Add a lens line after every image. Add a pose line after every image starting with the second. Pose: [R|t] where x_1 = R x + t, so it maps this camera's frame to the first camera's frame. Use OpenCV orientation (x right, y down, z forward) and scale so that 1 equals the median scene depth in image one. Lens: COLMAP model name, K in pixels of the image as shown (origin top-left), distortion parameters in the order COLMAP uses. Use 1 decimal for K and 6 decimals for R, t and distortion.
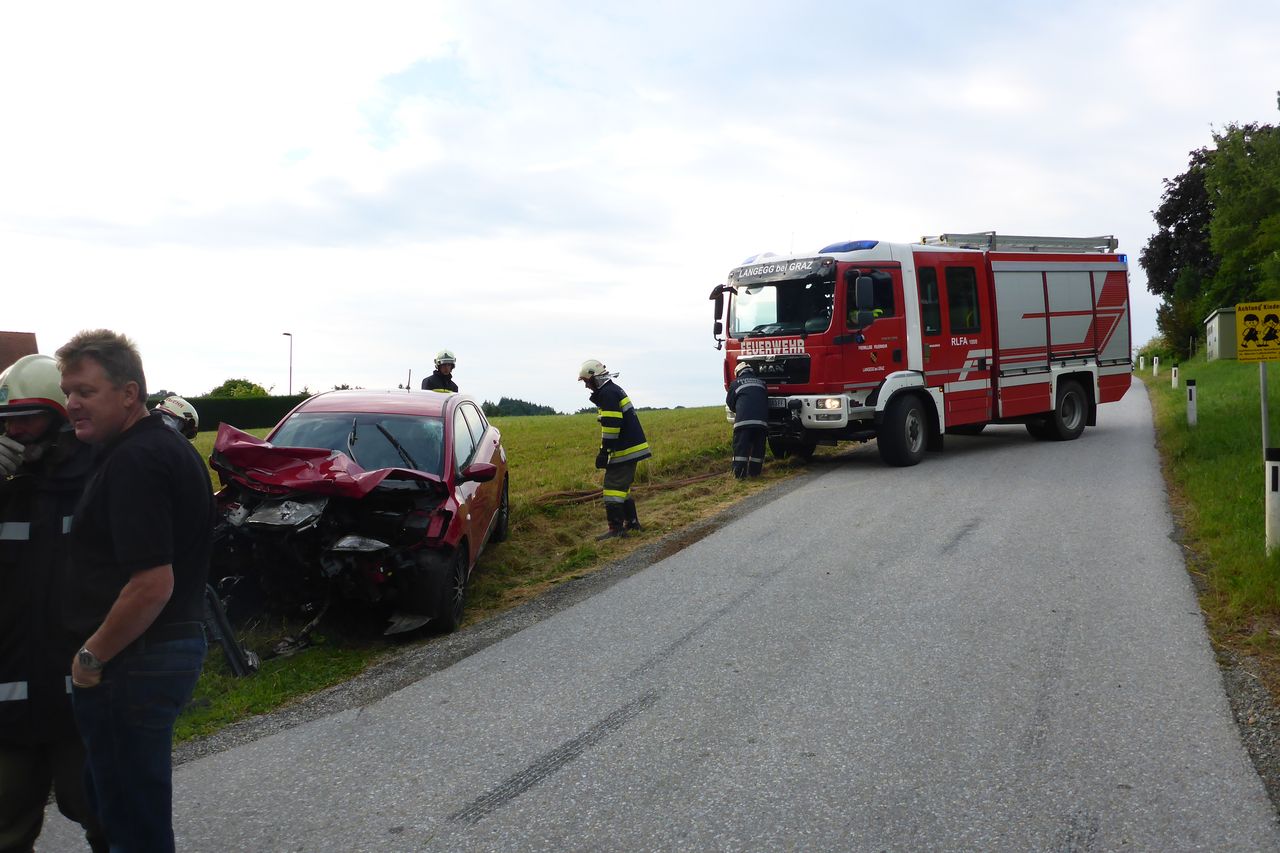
lens RADIAL K [[1094.1, 0, 647.5], [0, 1094.1, 402.3], [0, 0, 1]] dist [-0.013926, 0.001048]
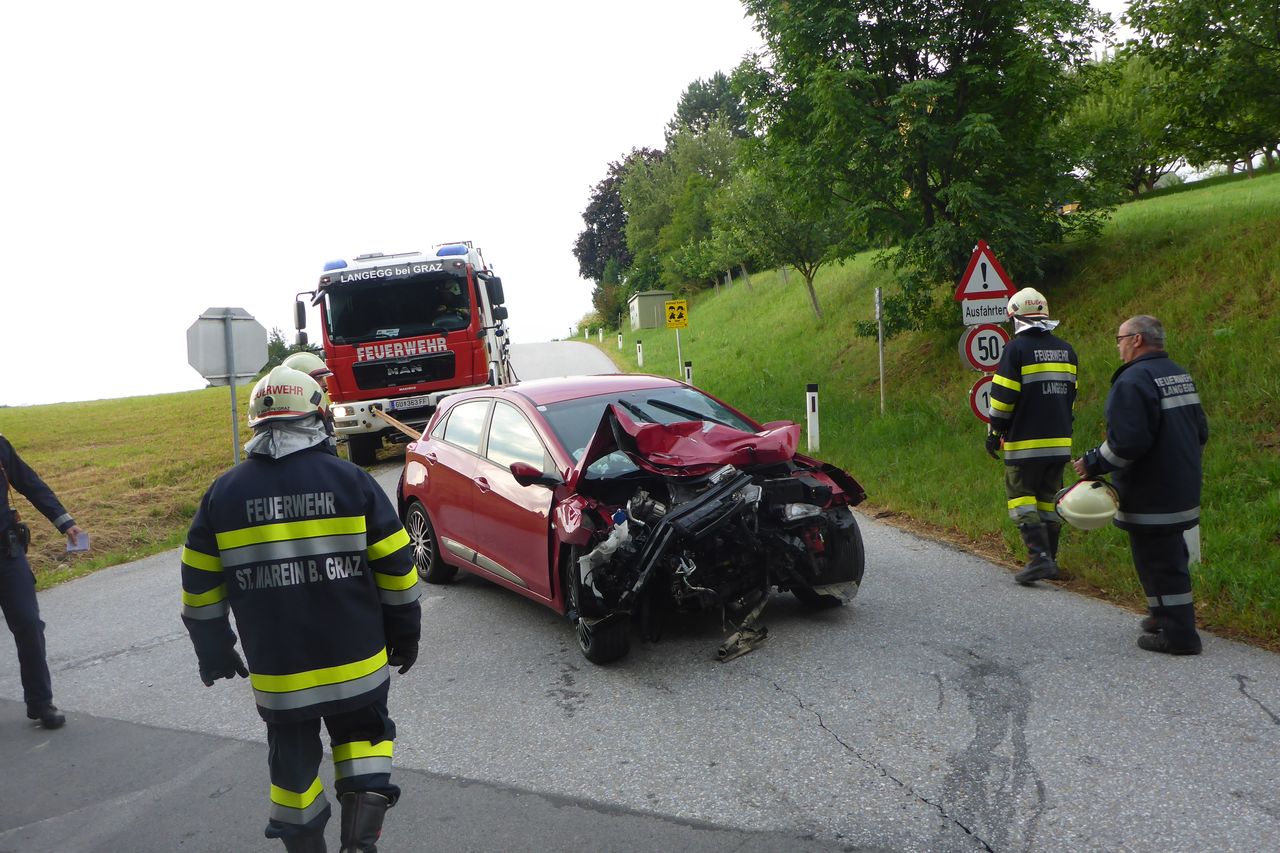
lens RADIAL K [[1094.1, 0, 647.5], [0, 1094.1, 402.3], [0, 0, 1]] dist [-0.013926, 0.001048]
pose [[0.875782, -0.057764, 0.479237, -0.119720], [0.048465, 0.998320, 0.031765, 0.008653], [-0.480267, -0.004593, 0.877110, -0.196306]]
